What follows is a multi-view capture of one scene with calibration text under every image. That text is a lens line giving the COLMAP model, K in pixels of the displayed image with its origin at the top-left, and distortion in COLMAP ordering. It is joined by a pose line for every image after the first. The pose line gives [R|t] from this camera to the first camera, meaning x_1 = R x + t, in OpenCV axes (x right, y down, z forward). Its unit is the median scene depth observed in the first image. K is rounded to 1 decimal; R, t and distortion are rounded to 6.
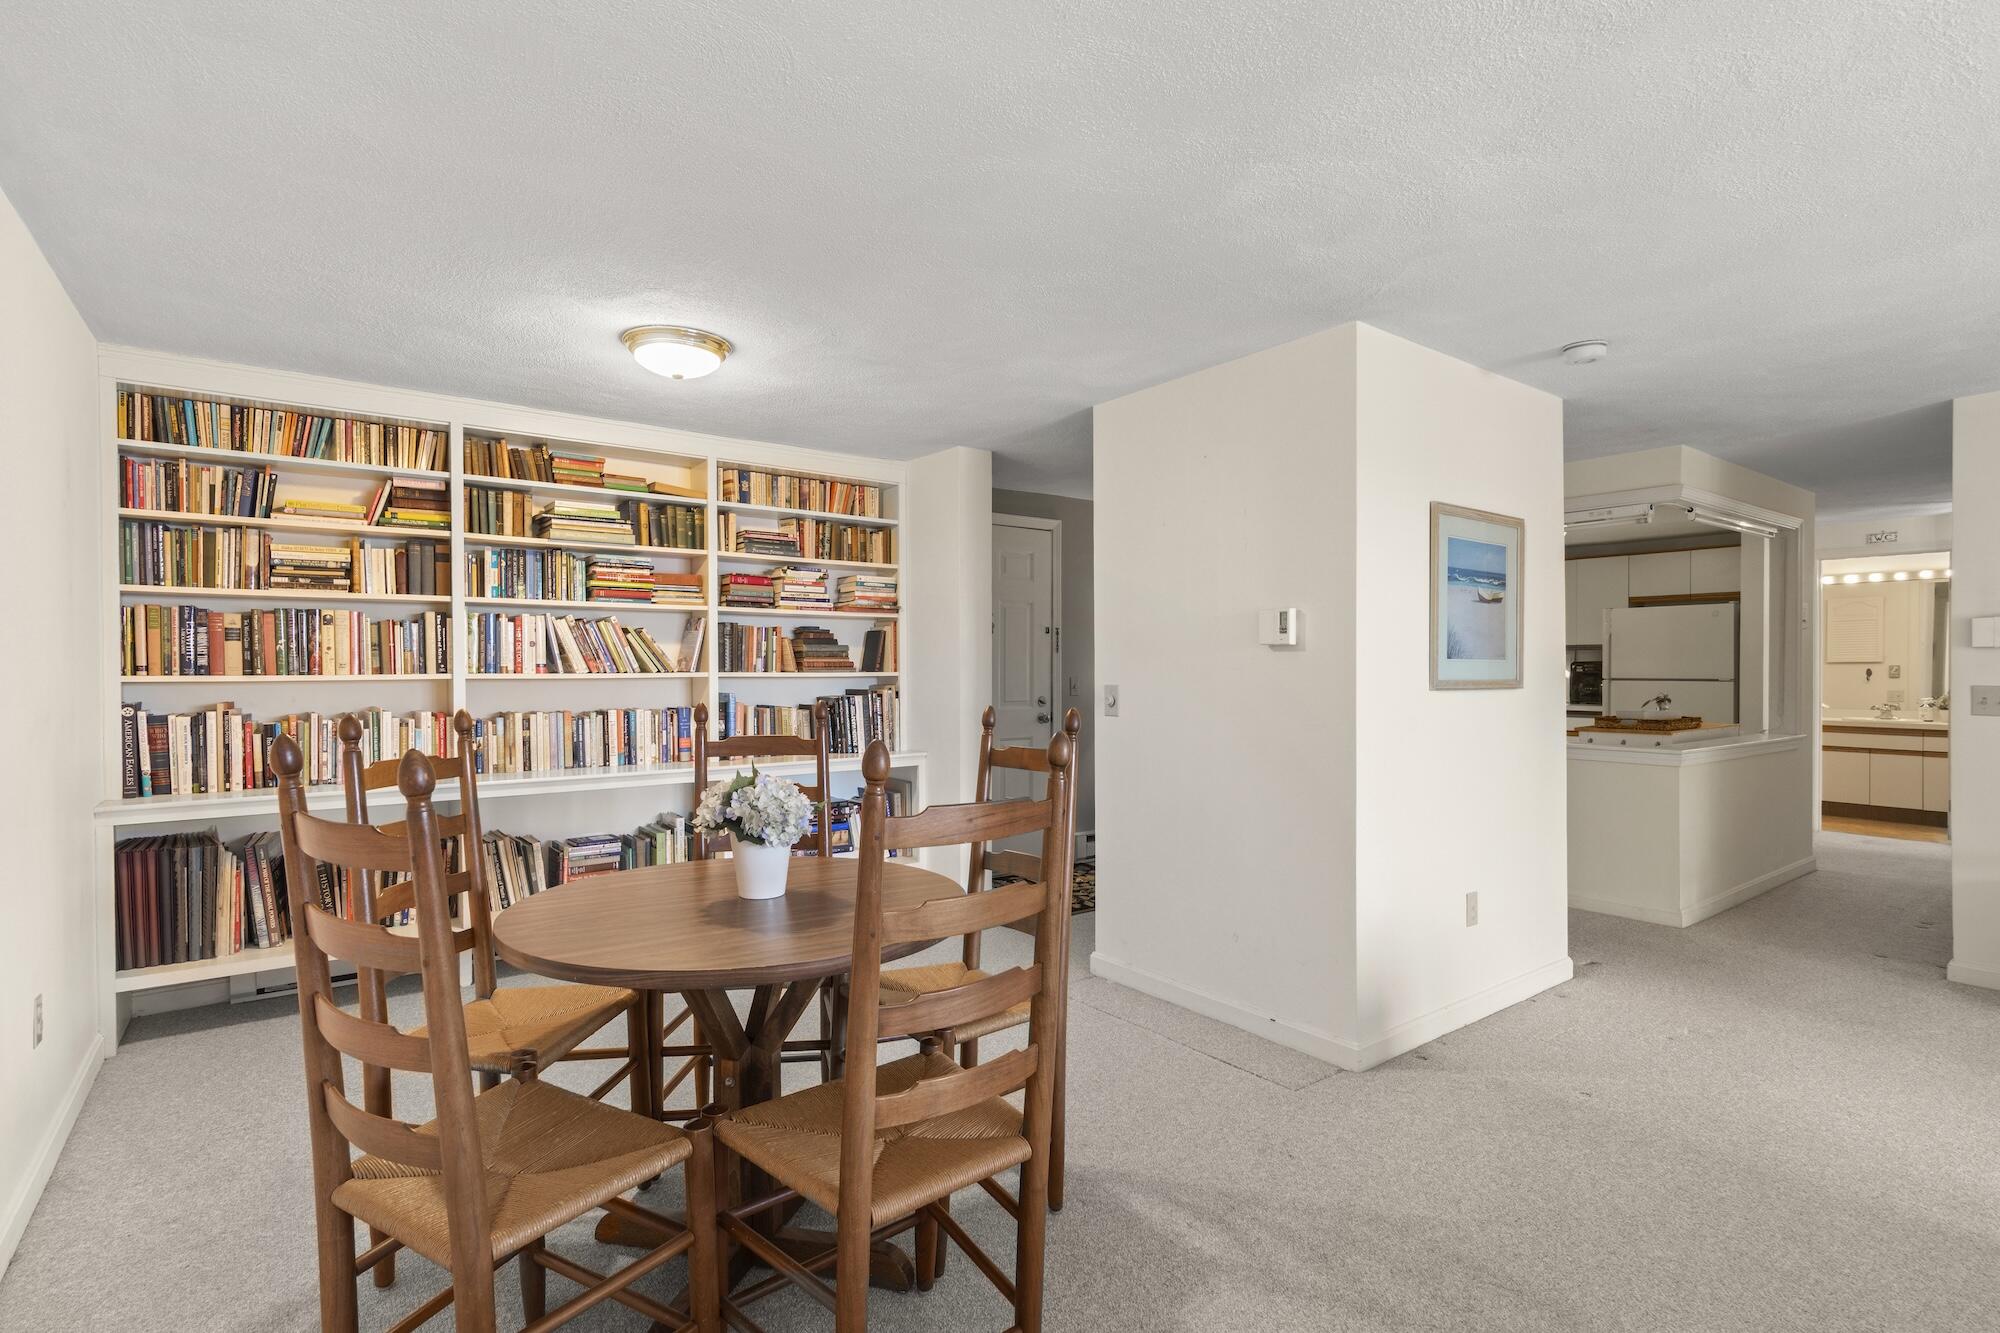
lens RADIAL K [[921.8, 0, 968.8], [0, 921.8, 677.8], [0, 0, 1]] dist [-0.002273, -0.001019]
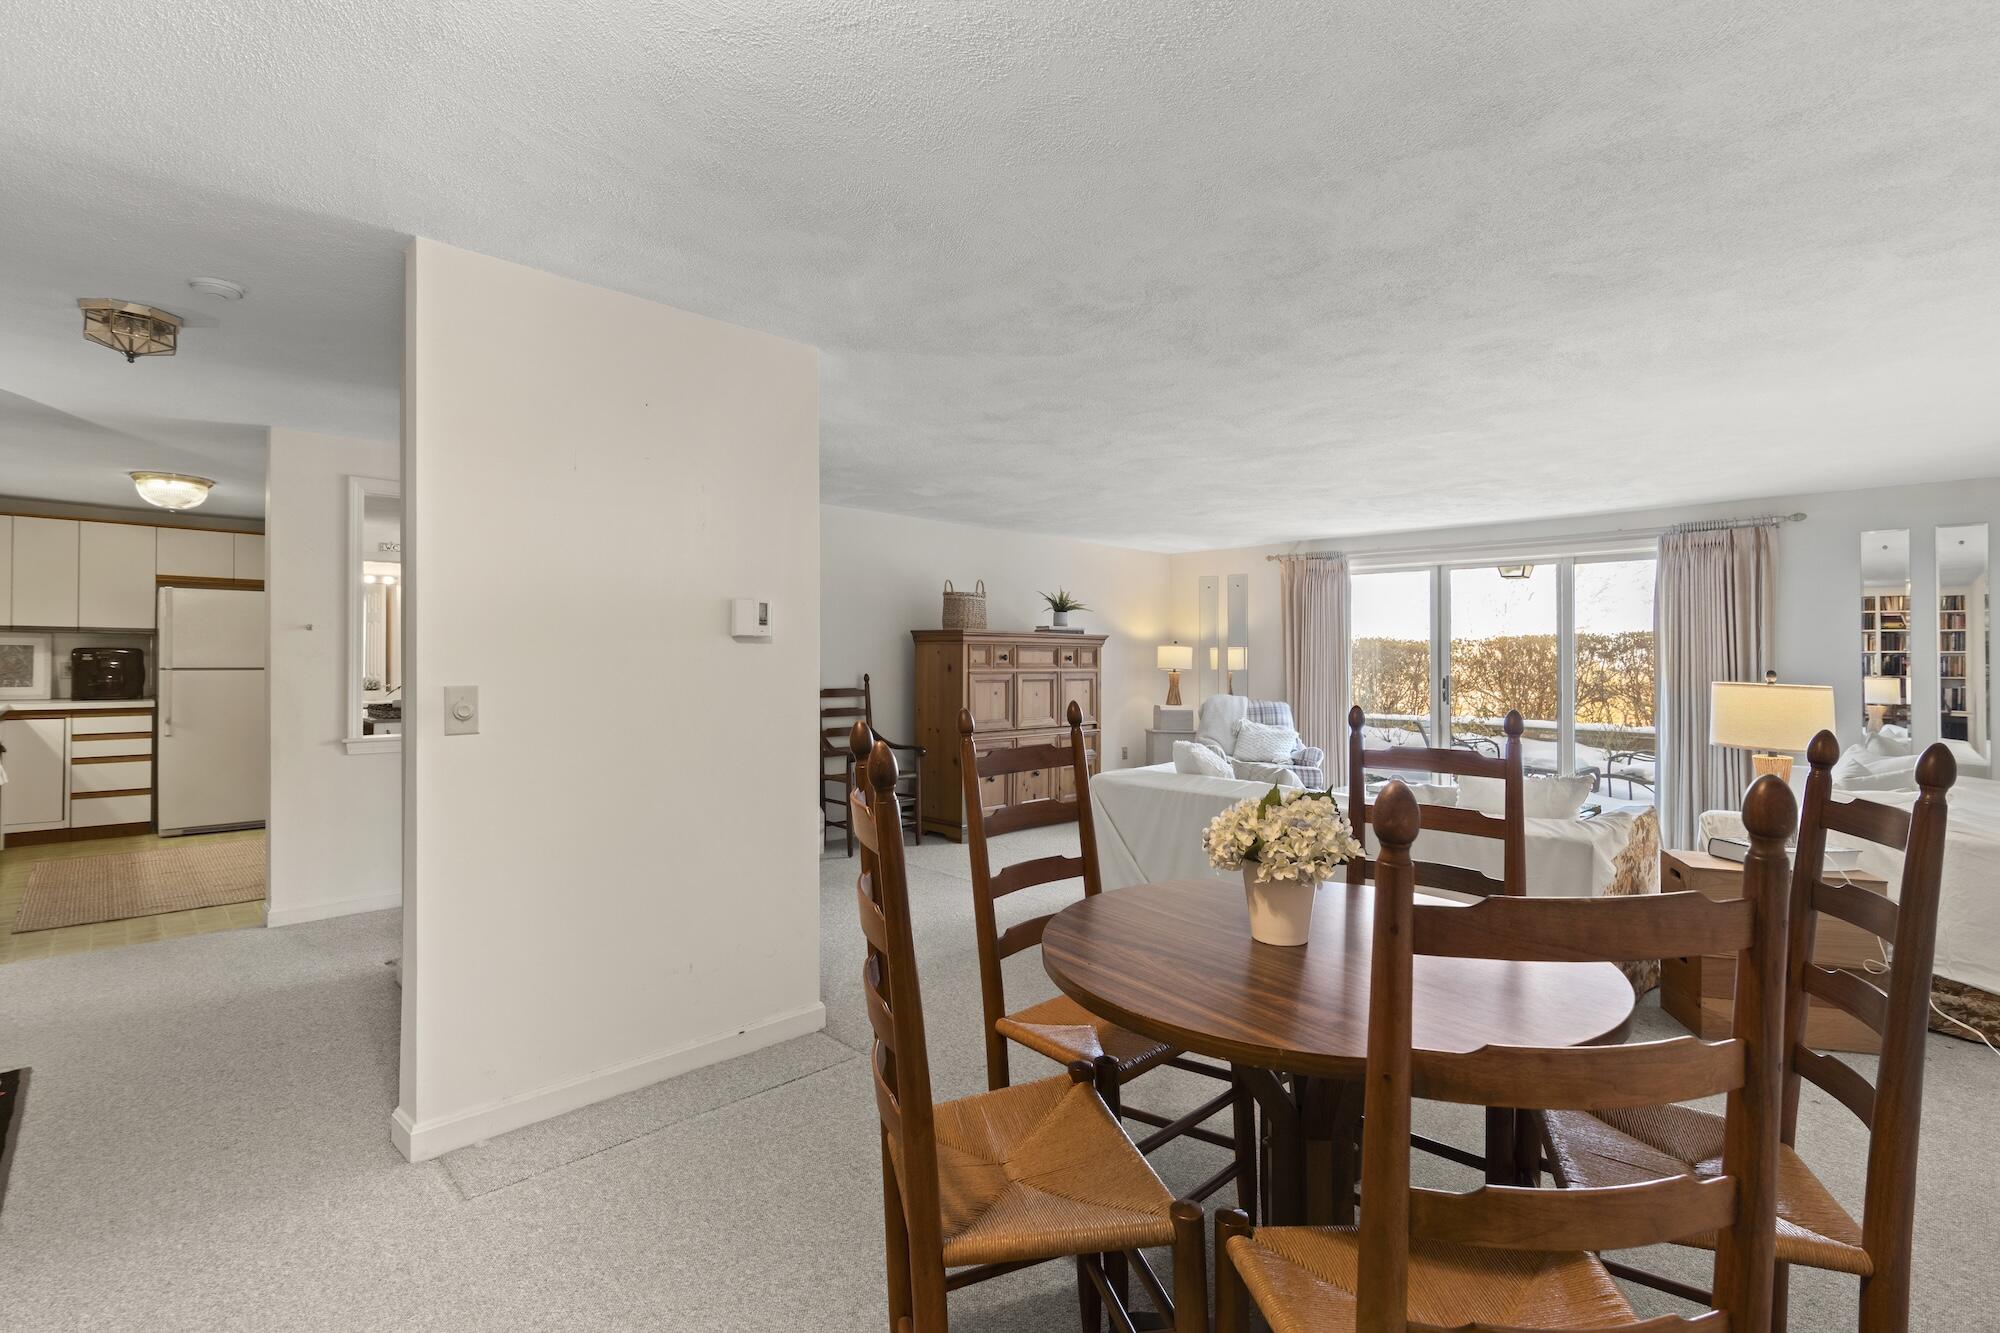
lens RADIAL K [[921.8, 0, 1016.4], [0, 921.8, 619.2], [0, 0, 1]] dist [-0.002273, -0.001019]
pose [[-0.144405, 0.035394, 0.988885, -0.652759], [0.015251, 0.999321, -0.033540, -0.015732], [-0.989401, 0.010238, -0.144847, 0.845959]]
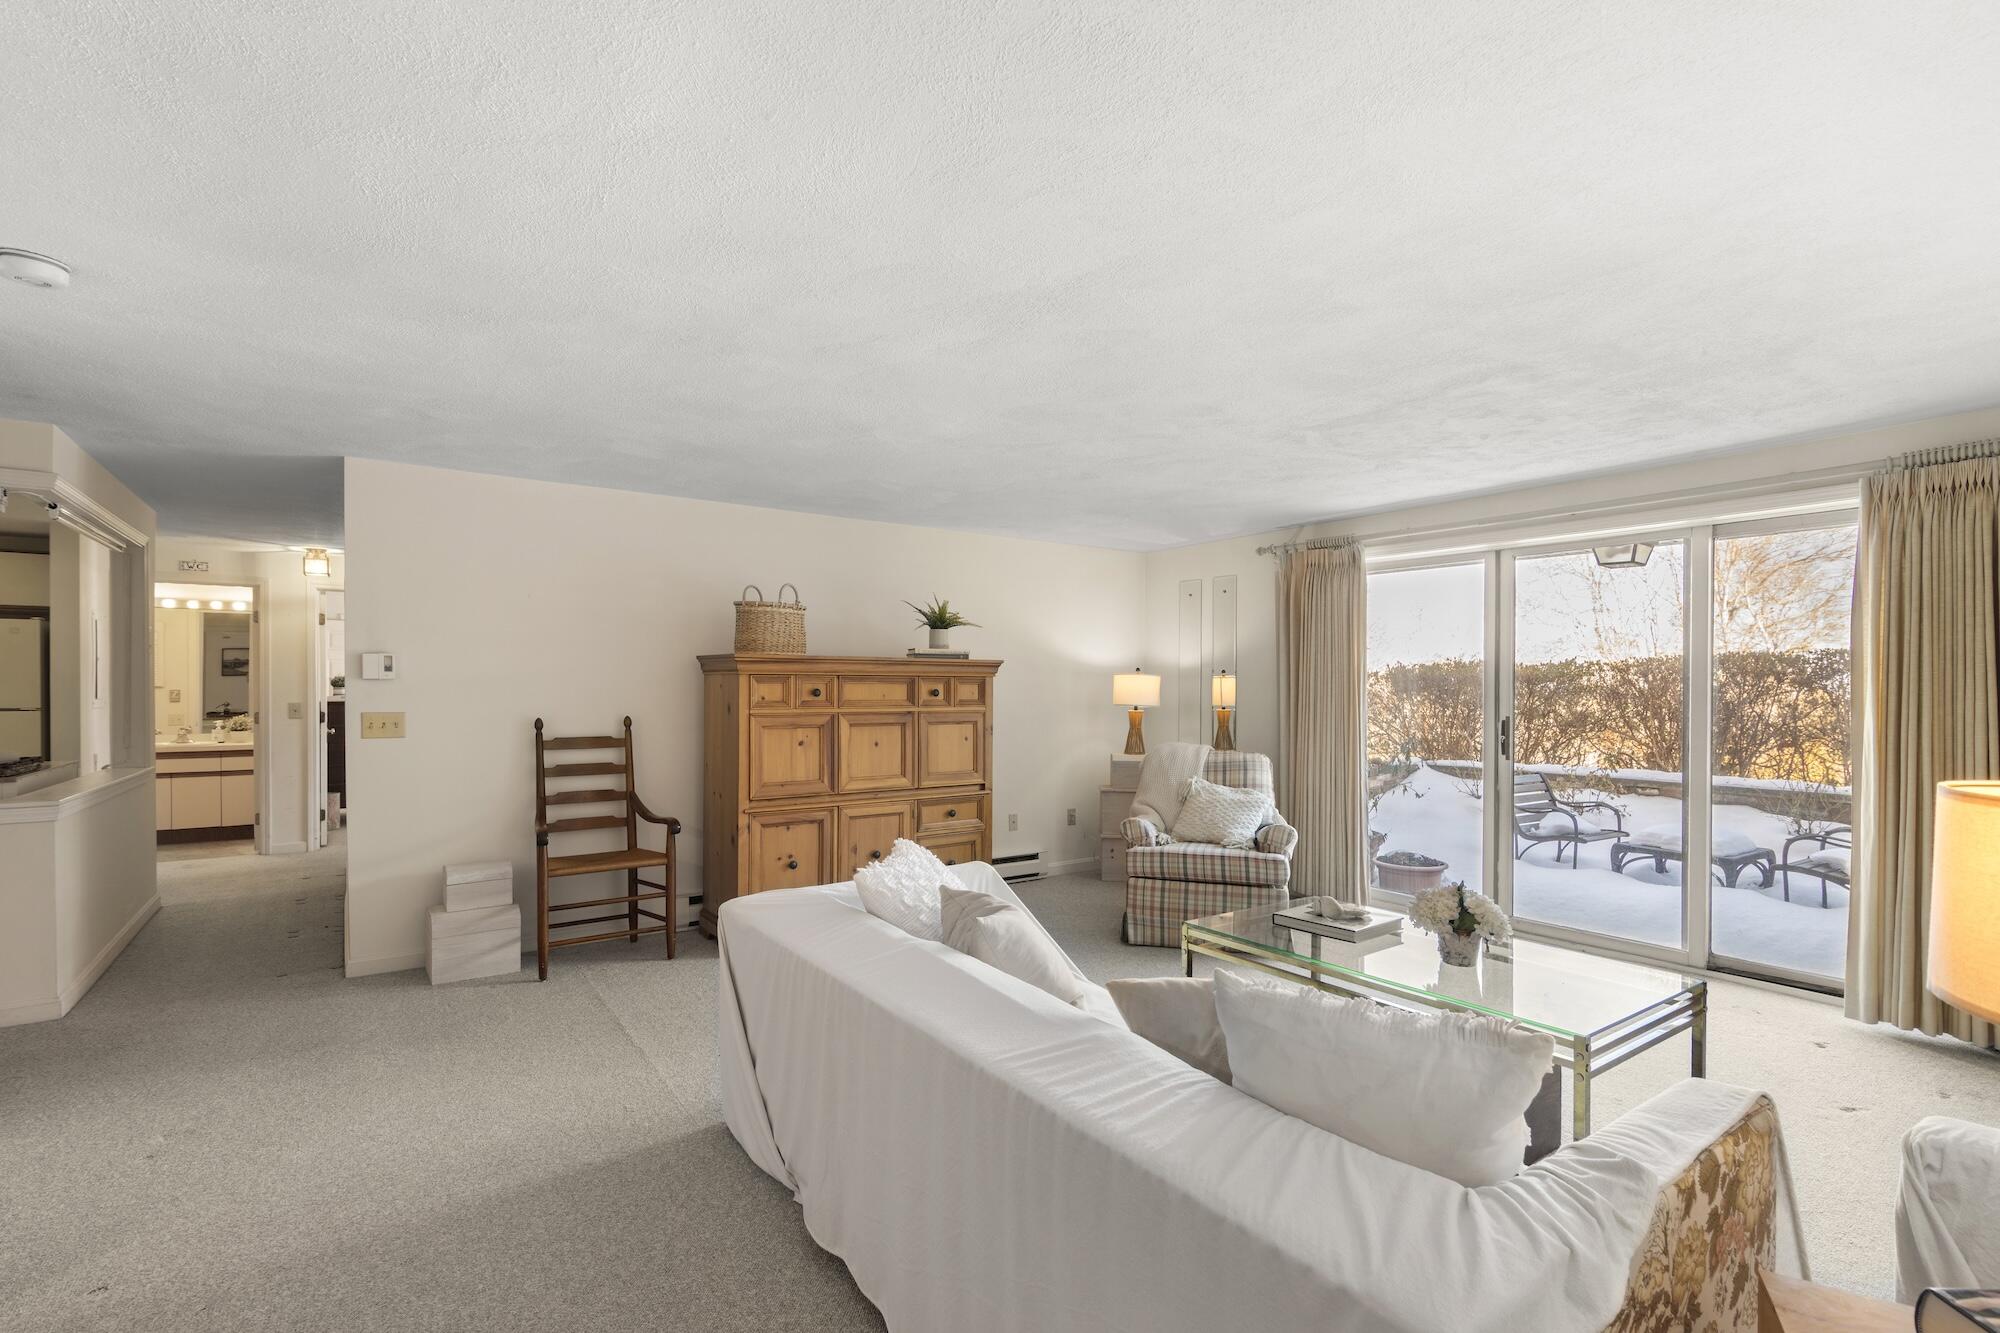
lens RADIAL K [[921.8, 0, 1019.6], [0, 921.8, 671.9], [0, 0, 1]] dist [-0.002273, -0.001019]
pose [[0.014023, 0.010269, 0.999849, -0.040490], [0.021650, 0.999710, -0.010571, -0.010361], [-0.999667, 0.021795, 0.013797, 0.211749]]
